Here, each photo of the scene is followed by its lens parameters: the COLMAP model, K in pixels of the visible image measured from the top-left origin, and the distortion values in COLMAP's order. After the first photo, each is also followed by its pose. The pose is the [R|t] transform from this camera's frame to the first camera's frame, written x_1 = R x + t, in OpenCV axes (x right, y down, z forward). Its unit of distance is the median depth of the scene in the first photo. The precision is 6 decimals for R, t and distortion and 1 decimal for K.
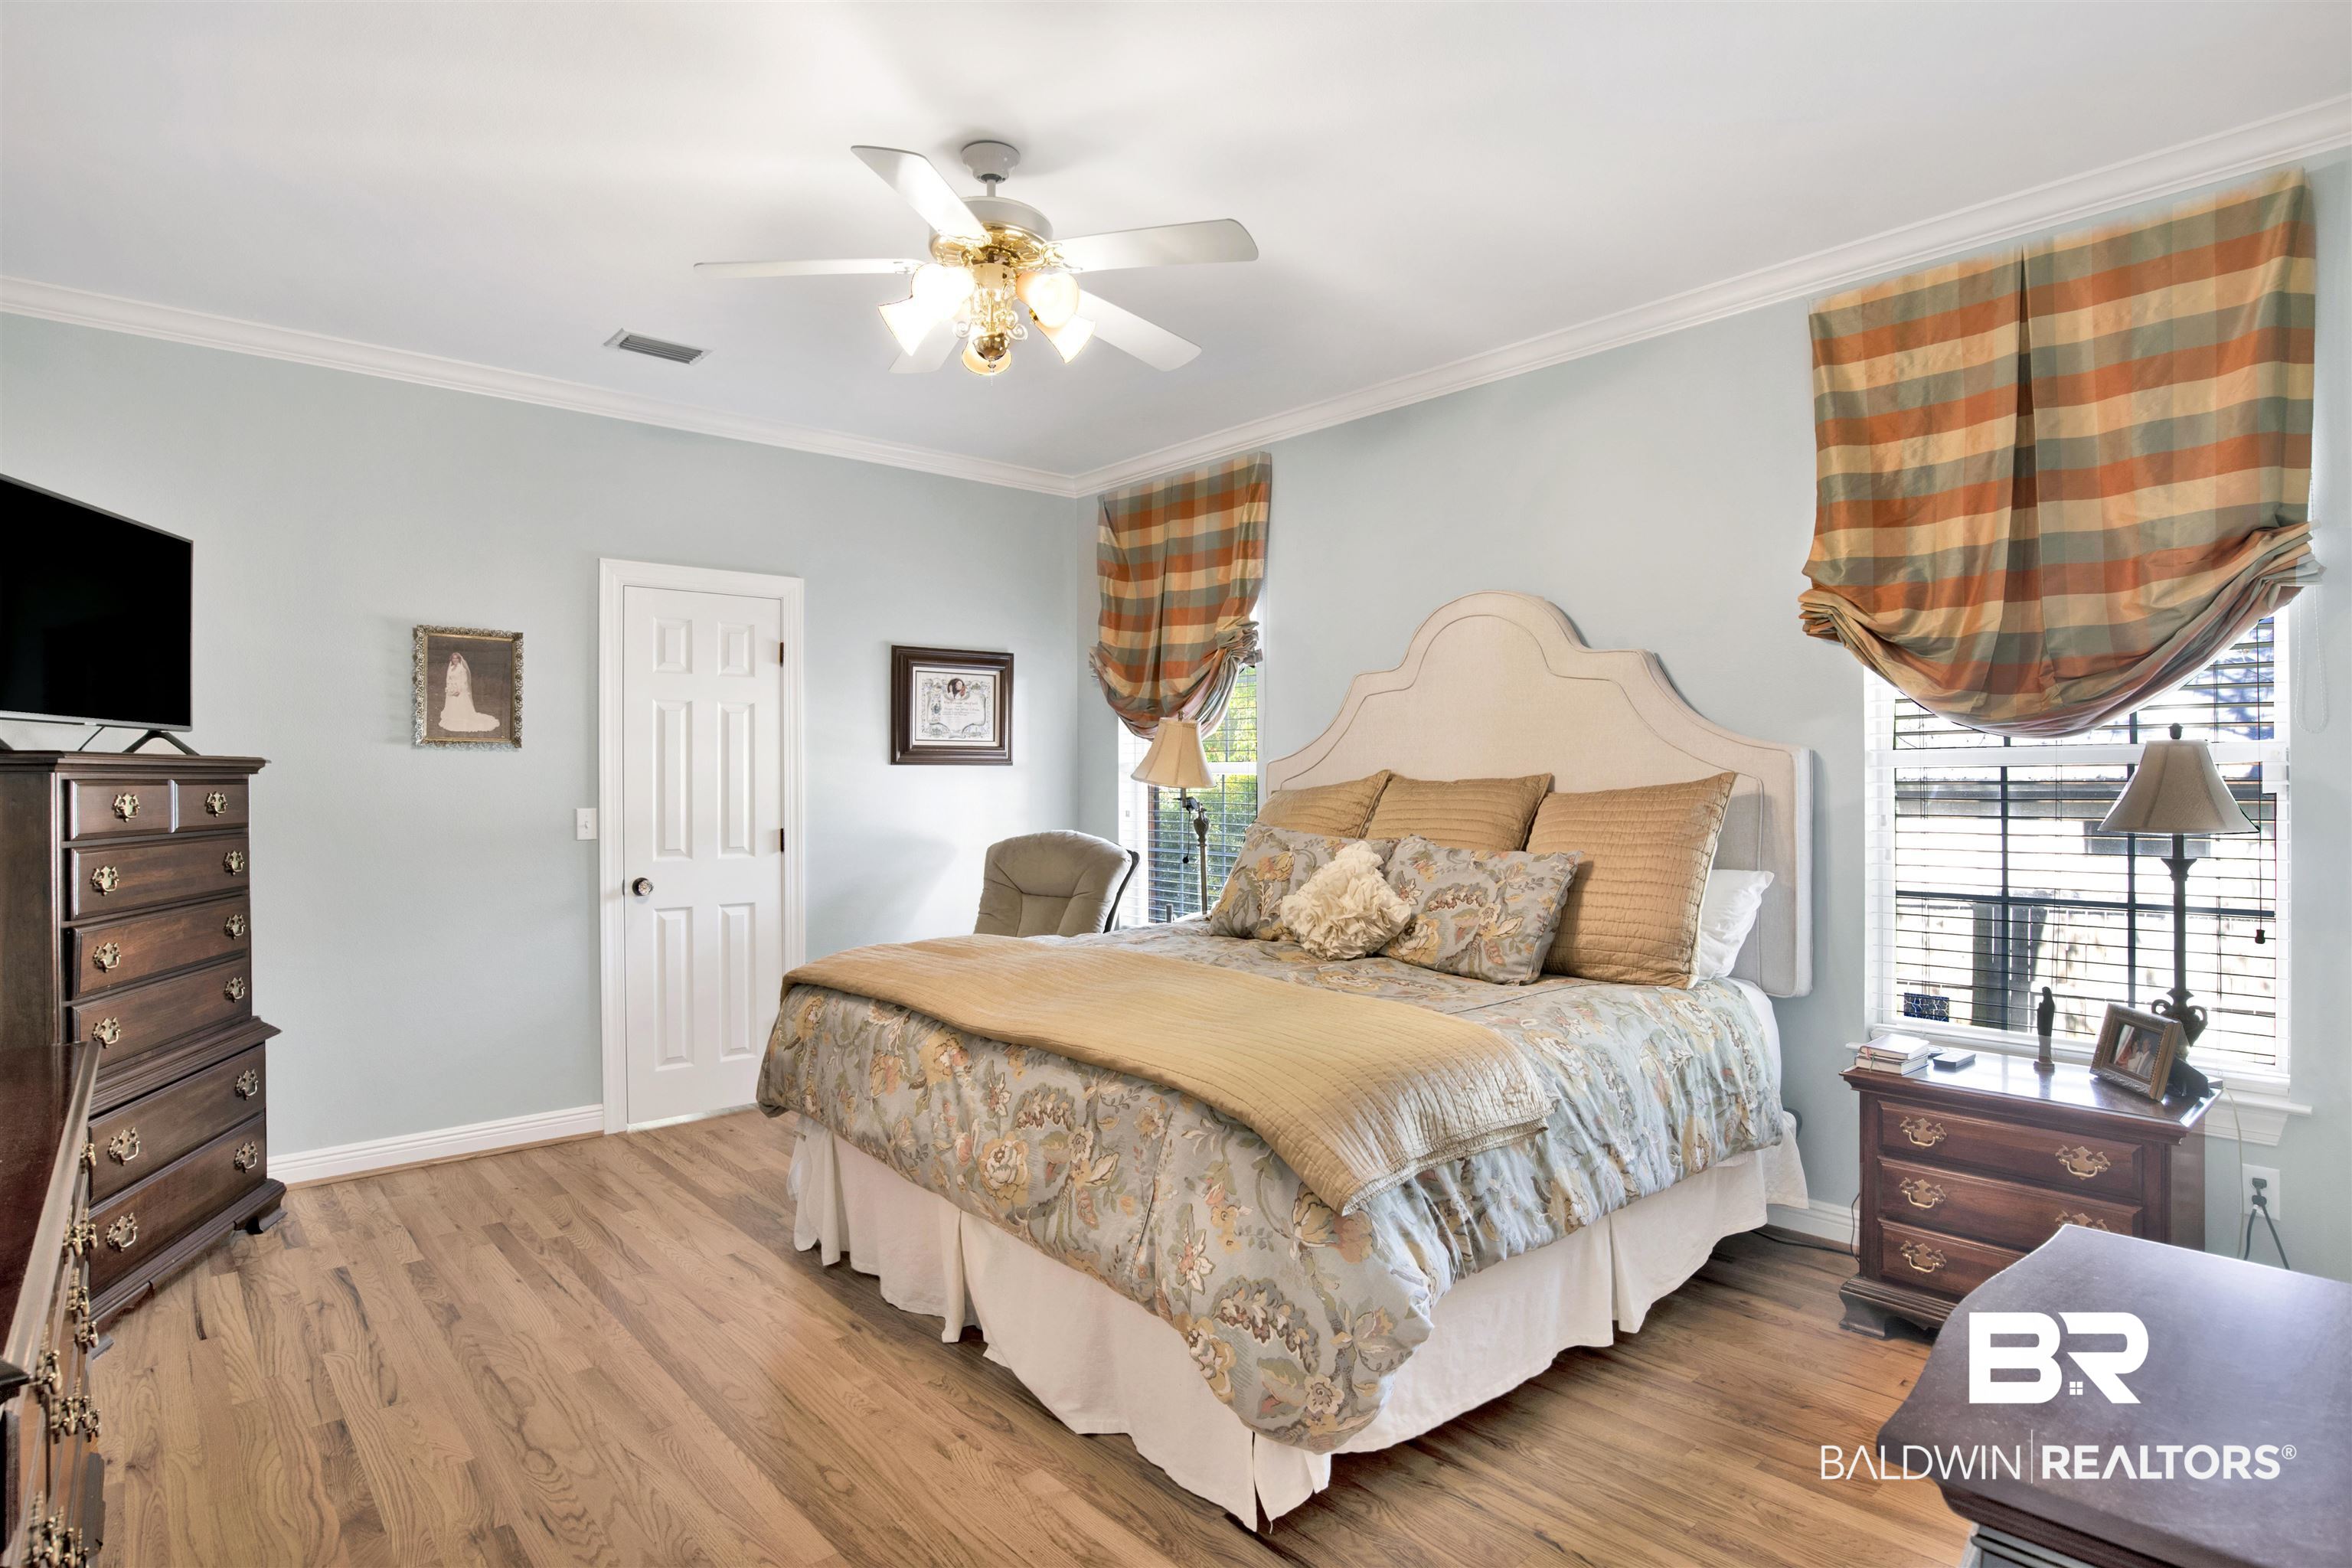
lens RADIAL K [[1211.7, 0, 1191.0], [0, 1211.7, 771.3], [0, 0, 1]] dist [-0.063537, 0.023180]
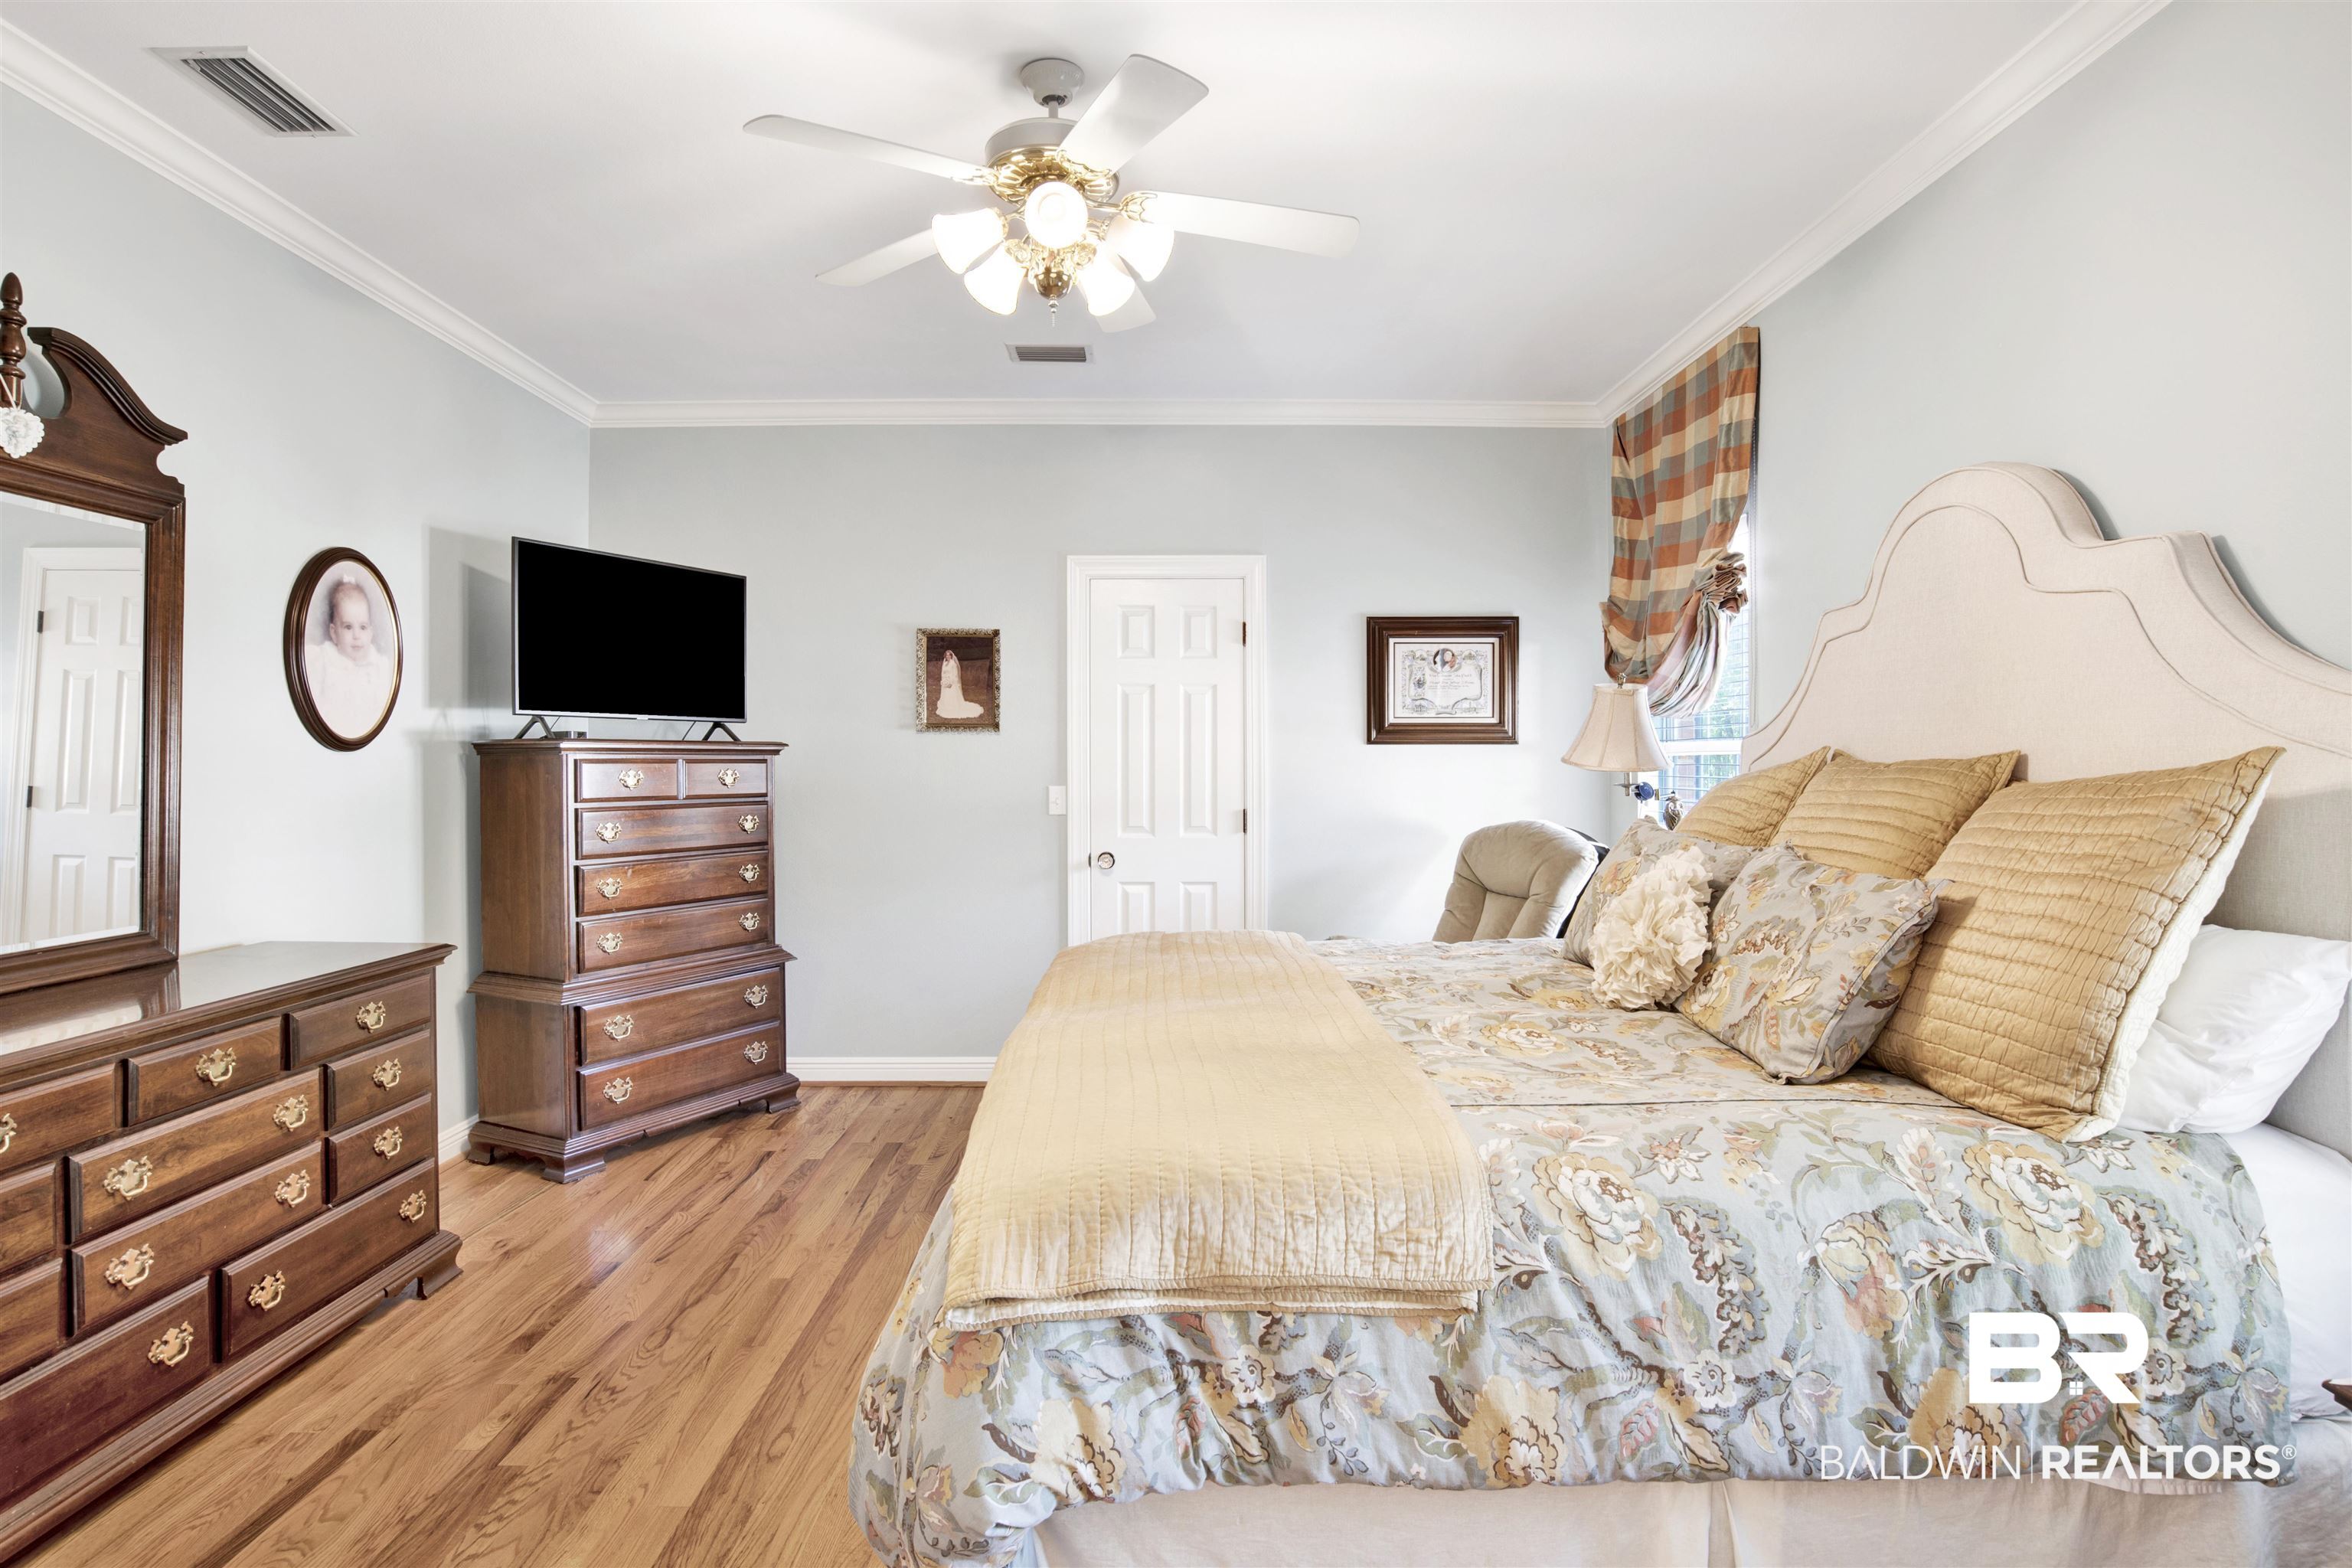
lens RADIAL K [[1224.8, 0, 1196.5], [0, 1224.8, 772.7], [0, 0, 1]] dist [-0.069845, 0.036152]
pose [[0.763725, 0.007760, -0.645495, 0.399016], [0.002569, 0.999883, 0.015060, 0.002825], [0.645536, -0.013159, 0.763616, 0.283337]]
